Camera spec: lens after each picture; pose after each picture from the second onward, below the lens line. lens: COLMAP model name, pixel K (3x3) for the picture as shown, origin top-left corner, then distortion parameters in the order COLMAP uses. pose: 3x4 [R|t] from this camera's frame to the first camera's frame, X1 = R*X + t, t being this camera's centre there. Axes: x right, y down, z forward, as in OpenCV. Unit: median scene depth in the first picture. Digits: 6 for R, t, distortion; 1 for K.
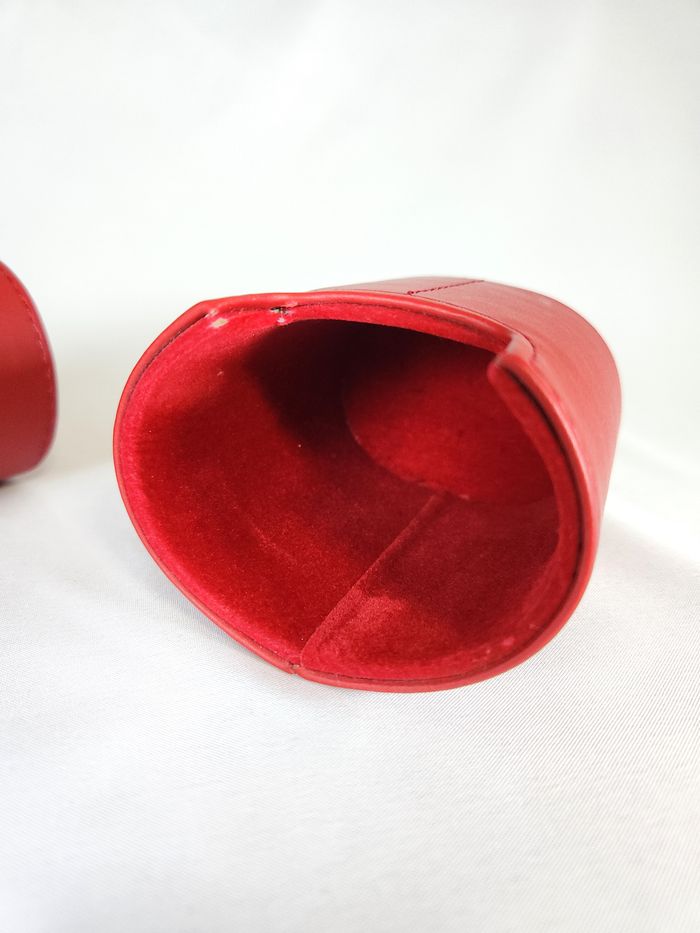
lens RADIAL K [[622.5, 0, 352.7], [0, 622.5, 469.3], [0, 0, 1]] dist [0.000877, -0.000112]
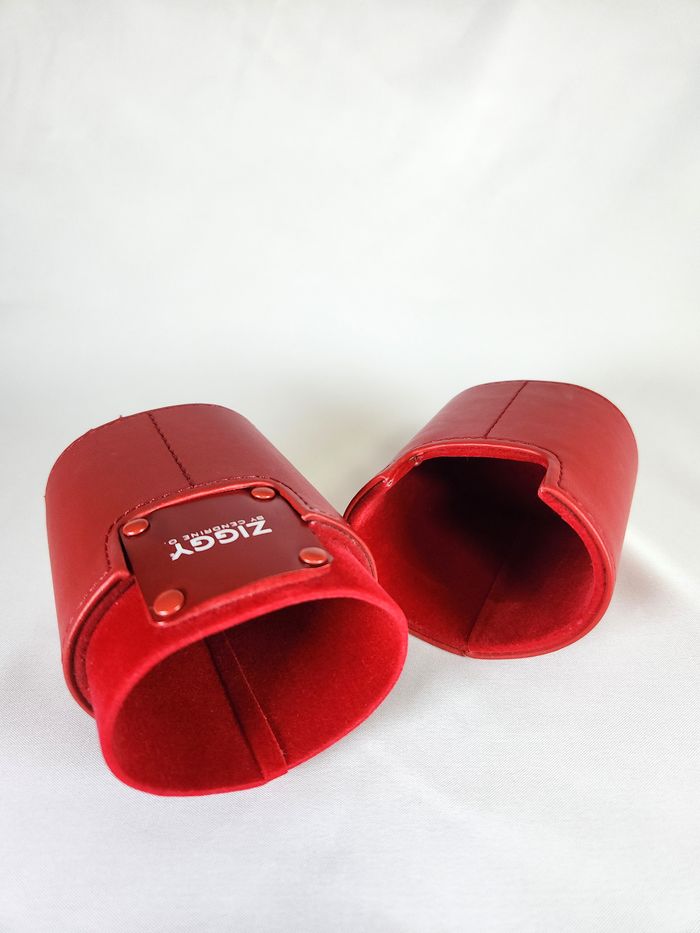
lens RADIAL K [[622.5, 0, 347.7], [0, 622.5, 462.9], [0, 0, 1]] dist [0.000877, -0.000112]
pose [[0.965916, -0.210540, -0.150599, -0.040242], [0.214611, 0.976636, 0.011127, -0.338955], [0.144738, -0.043068, 0.988532, -0.875924]]
